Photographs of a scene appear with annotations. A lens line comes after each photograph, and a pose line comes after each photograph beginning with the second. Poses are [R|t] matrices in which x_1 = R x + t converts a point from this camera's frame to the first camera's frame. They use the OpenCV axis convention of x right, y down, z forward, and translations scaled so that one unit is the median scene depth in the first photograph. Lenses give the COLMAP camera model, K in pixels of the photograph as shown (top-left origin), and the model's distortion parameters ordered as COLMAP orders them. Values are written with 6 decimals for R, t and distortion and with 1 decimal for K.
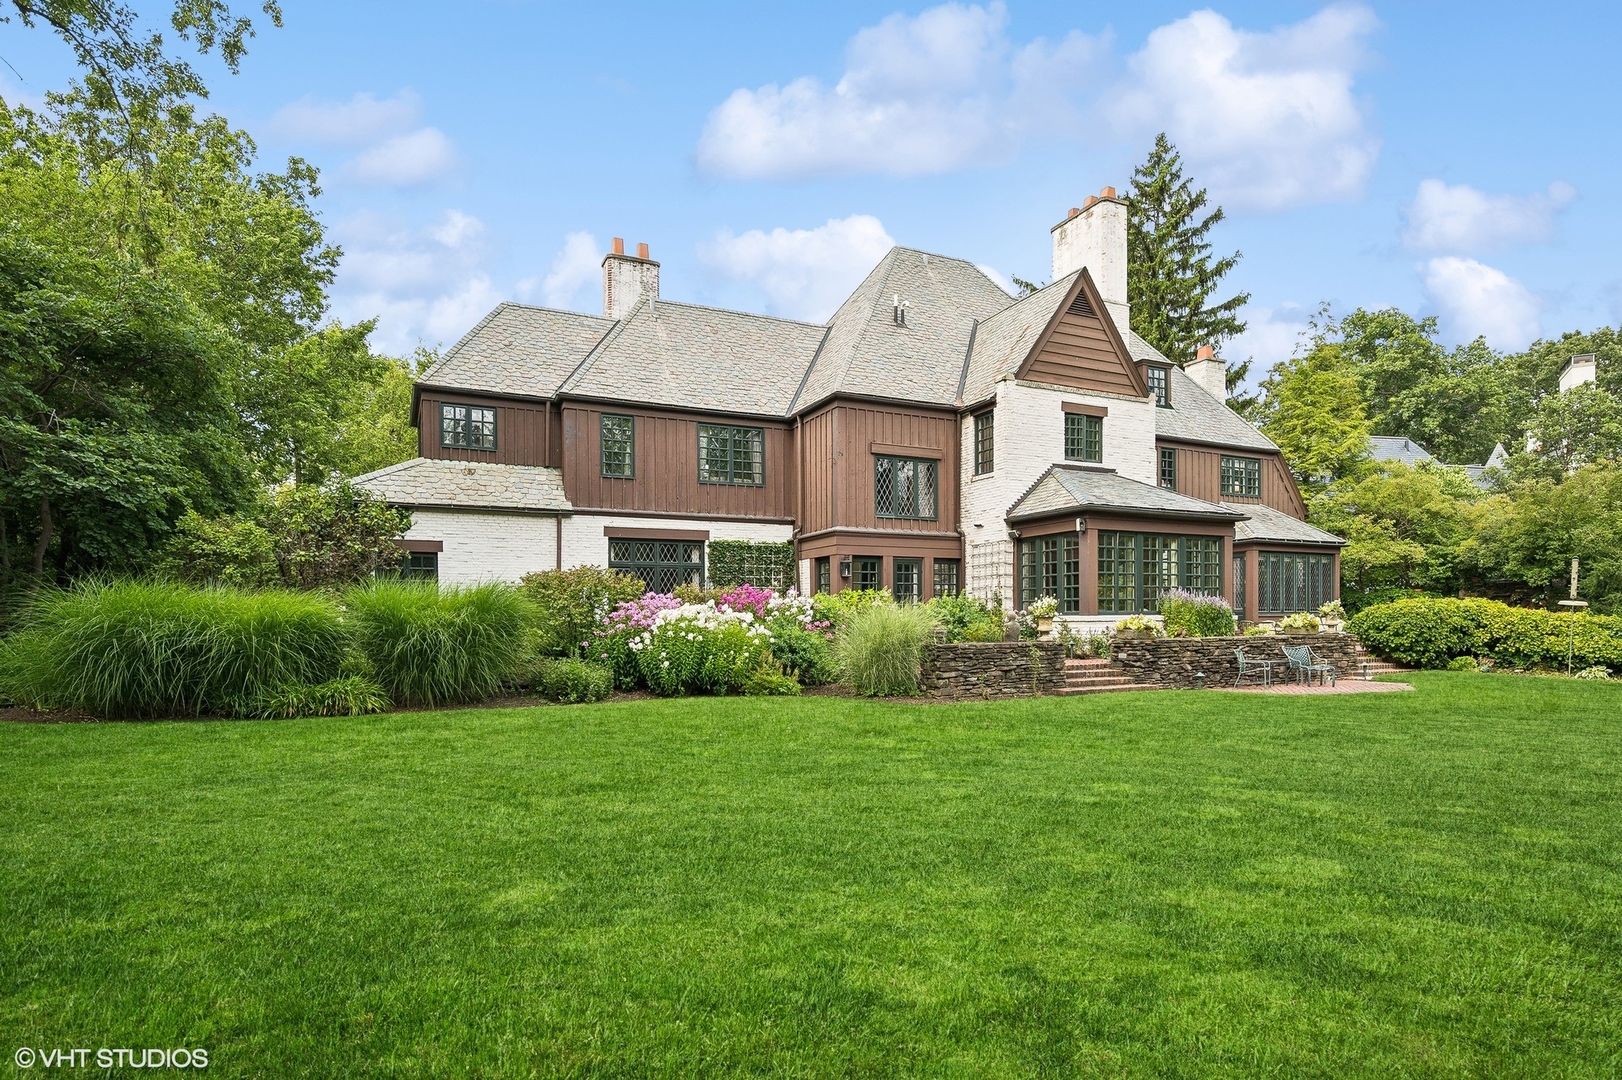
lens RADIAL K [[838.0, 0, 777.1], [0, 838.0, 632.1], [0, 0, 1]] dist [-0.004422, -0.001035]
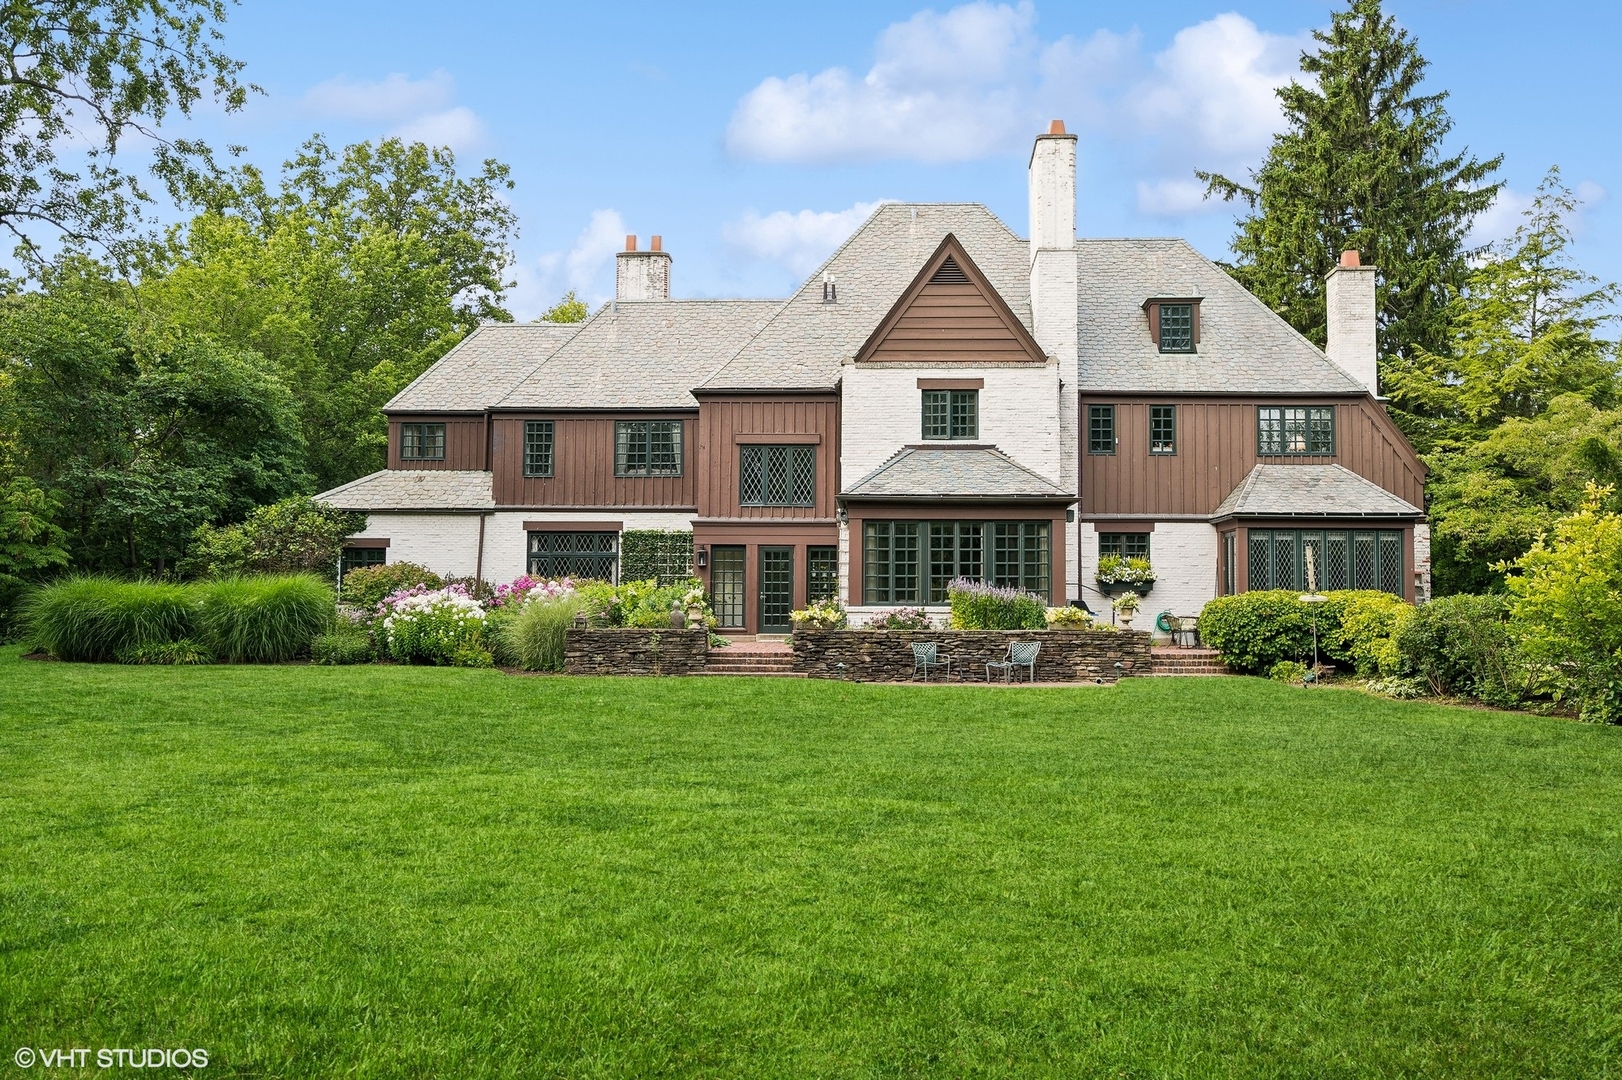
lens RADIAL K [[1223.2, 0, 848.3], [0, 1223.2, 561.5], [0, 0, 1]] dist [0.003042, 0.002285]
pose [[0.895258, -0.004468, -0.445525, 0.898992], [-0.017732, 0.998800, -0.045646, -0.005564], [0.445194, 0.048765, 0.894105, -0.262686]]
